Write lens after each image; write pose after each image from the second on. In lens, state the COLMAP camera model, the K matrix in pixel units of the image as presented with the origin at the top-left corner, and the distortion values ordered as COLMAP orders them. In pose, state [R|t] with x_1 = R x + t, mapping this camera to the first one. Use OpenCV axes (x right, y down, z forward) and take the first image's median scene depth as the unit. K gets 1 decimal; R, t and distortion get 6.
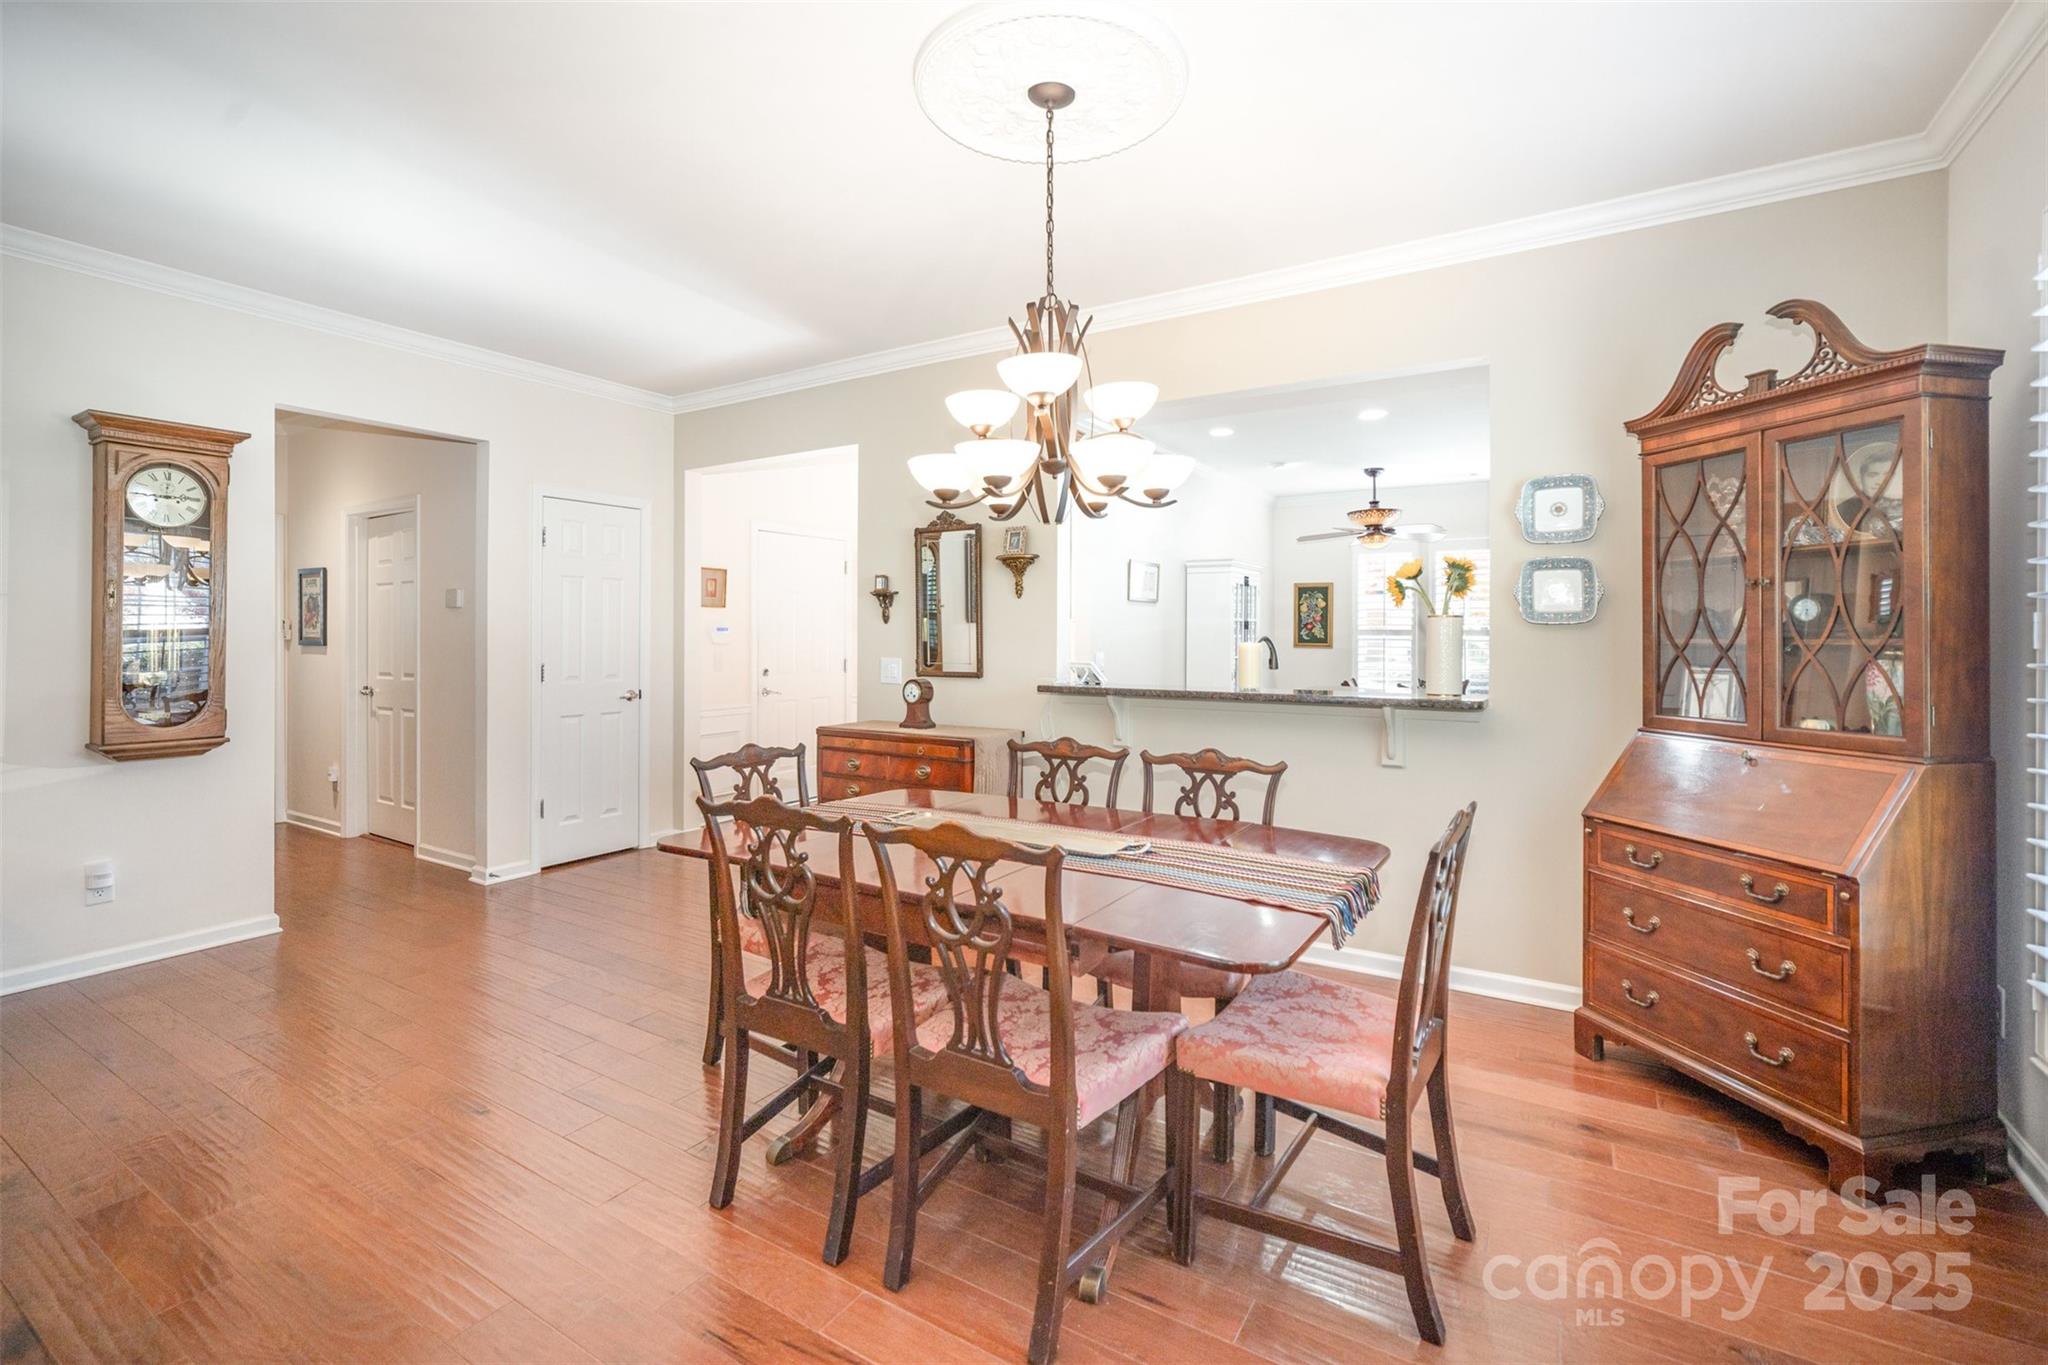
lens RADIAL K [[915.8, 0, 1030.2], [0, 915.8, 632.5], [0, 0, 1]] dist [-0.000284, 0.006997]
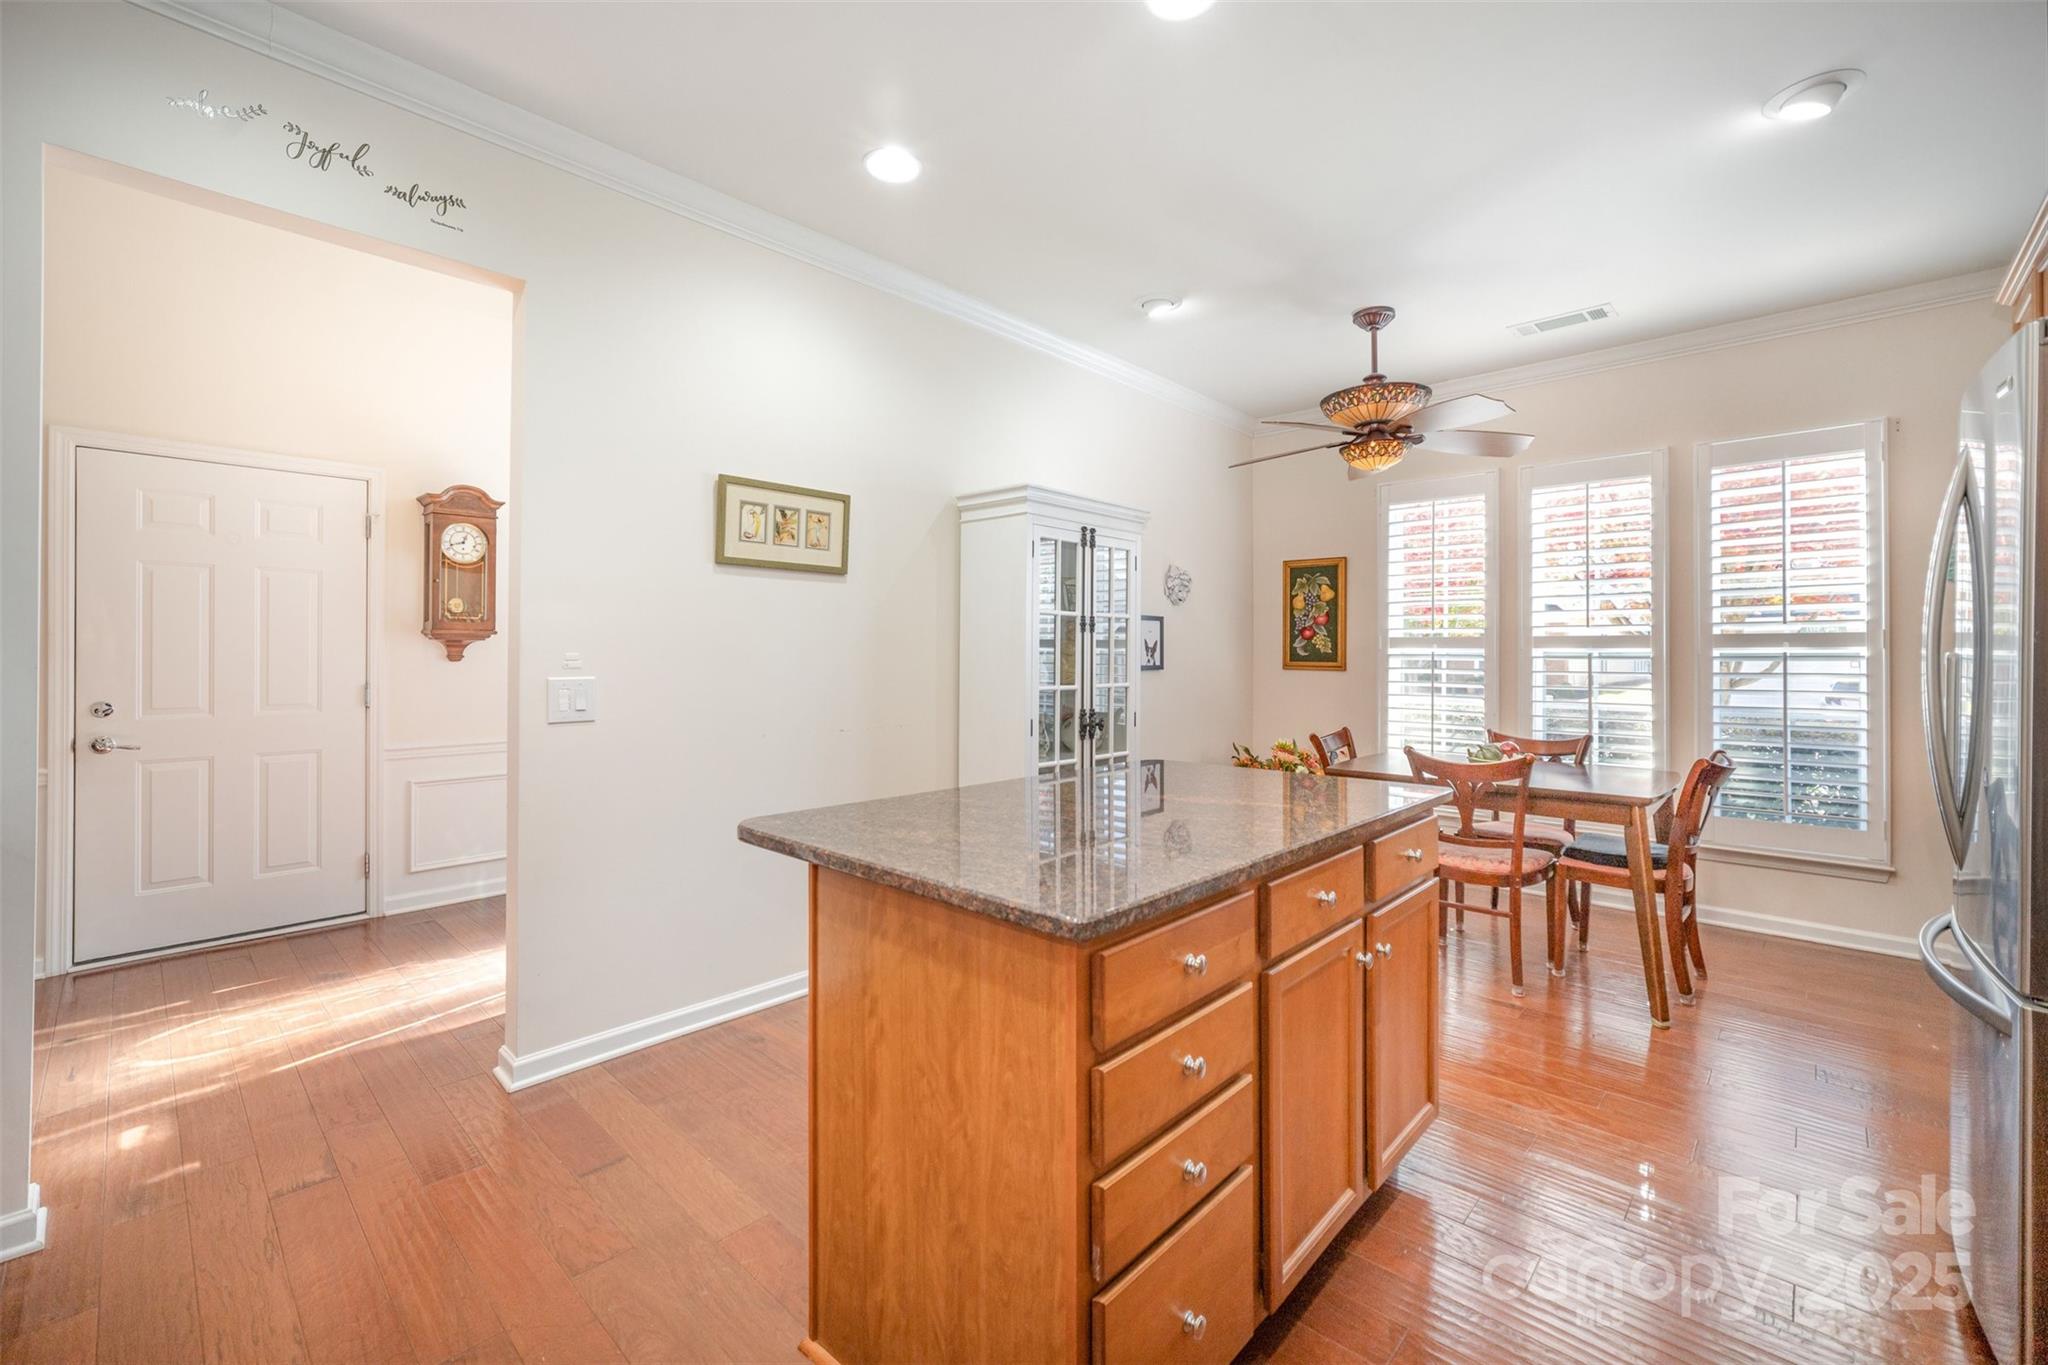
lens RADIAL K [[865.3, 0, 1023.1], [0, 865.3, 640.6], [0, 0, 1]] dist [-0.033606, 0.024100]
pose [[0.981575, -0.002720, -0.191055, 0.504895], [-0.000458, 0.999862, -0.016590, 0.015764], [0.191074, 0.016372, 0.981439, 0.927540]]
